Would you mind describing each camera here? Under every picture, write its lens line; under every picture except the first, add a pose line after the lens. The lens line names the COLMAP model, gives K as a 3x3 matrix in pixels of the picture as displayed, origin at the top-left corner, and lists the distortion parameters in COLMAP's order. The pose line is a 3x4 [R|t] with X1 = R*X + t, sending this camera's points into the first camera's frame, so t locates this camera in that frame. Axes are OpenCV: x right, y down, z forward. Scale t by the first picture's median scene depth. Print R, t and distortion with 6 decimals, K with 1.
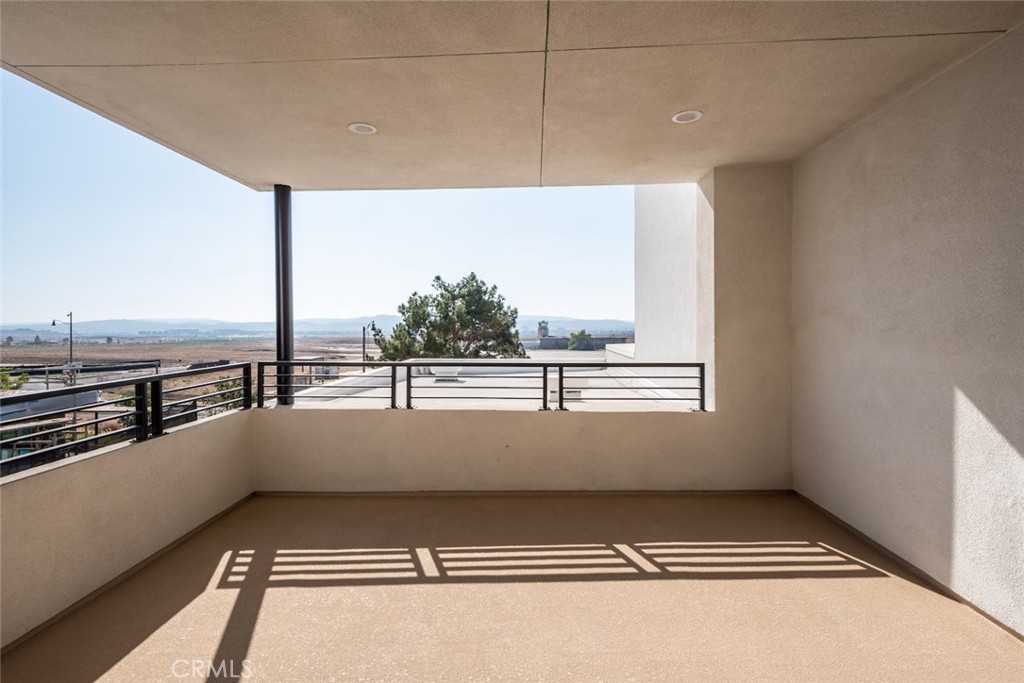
lens RADIAL K [[524.1, 0, 514.2], [0, 524.1, 332.8], [0, 0, 1]] dist [0.028275, 0.000200]
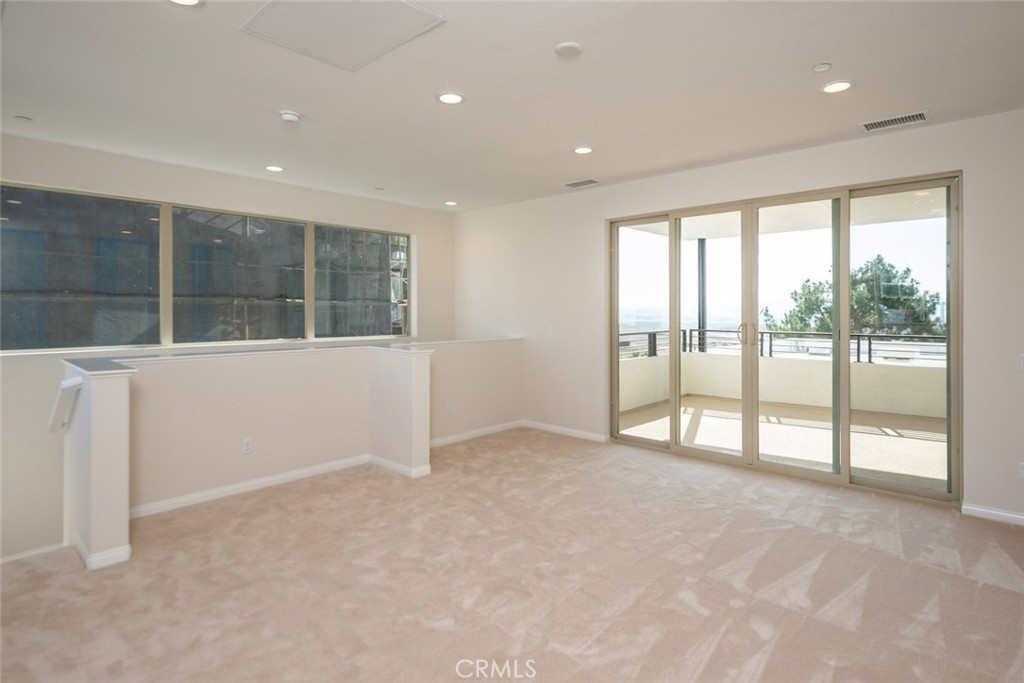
lens RADIAL K [[553.8, 0, 491.4], [0, 553.8, 300.6], [0, 0, 1]] dist [0.006100, 0.000166]
pose [[0.745241, -0.005783, -0.666771, 0.071126], [-0.015759, 0.999530, -0.026284, 0.003013], [0.666609, 0.030096, 0.744799, -0.213333]]
